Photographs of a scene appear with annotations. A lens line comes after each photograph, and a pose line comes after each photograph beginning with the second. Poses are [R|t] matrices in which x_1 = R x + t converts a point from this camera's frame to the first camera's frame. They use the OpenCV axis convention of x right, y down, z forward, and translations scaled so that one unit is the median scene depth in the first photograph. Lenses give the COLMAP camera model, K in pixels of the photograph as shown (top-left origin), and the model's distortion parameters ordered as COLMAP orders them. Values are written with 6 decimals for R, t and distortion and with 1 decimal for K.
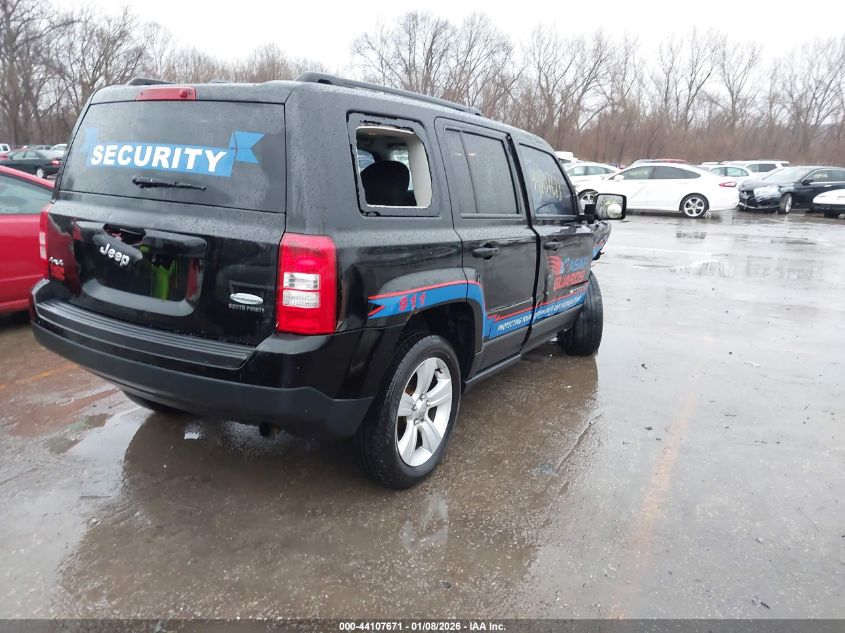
lens RADIAL K [[690.8, 0, 417.5], [0, 690.8, 314.1], [0, 0, 1]] dist [0.018091, 0.000630]
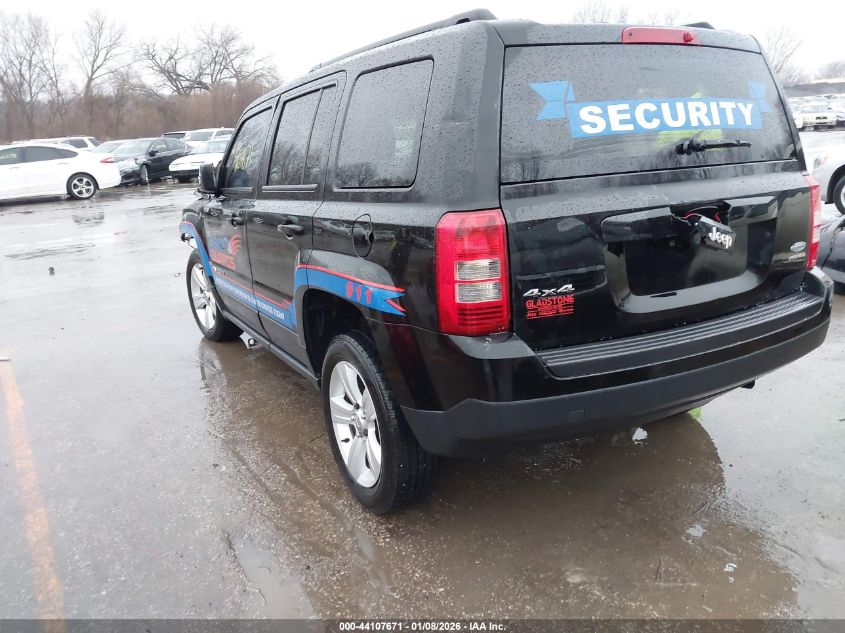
lens RADIAL K [[690.8, 0, 417.5], [0, 690.8, 314.1], [0, 0, 1]] dist [0.018091, 0.000630]
pose [[0.458875, -0.276033, 0.844535, -0.235302], [0.251641, 0.951974, 0.174421, -0.041666], [-0.852121, 0.132483, 0.506298, 0.164141]]
